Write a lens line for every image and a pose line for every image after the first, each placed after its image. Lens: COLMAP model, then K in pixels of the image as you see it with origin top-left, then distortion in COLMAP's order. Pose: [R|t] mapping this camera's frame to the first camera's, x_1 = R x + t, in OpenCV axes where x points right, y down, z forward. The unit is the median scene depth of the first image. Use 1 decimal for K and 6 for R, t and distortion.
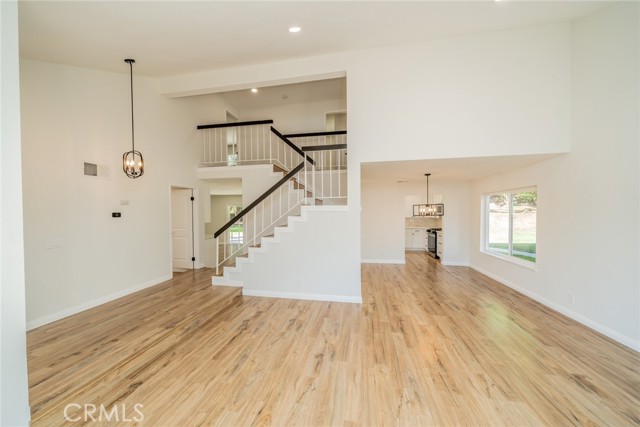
lens RADIAL K [[228.9, 0, 320.0], [0, 228.9, 213.5], [0, 0, 1]] dist [-0.001377, -0.000131]
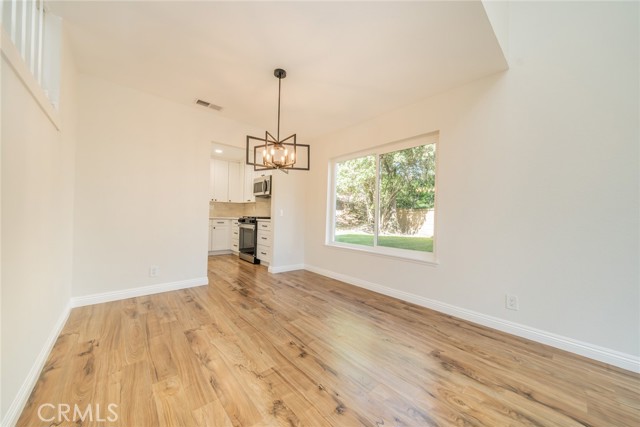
lens RADIAL K [[233.0, 0, 322.4], [0, 233.0, 215.0], [0, 0, 1]] dist [-0.008959, -0.000179]
pose [[0.632415, 0.022256, 0.774310, 0.152825], [-0.018564, 0.999736, -0.013574, 0.081995], [-0.774408, -0.005790, 0.632660, 0.533837]]
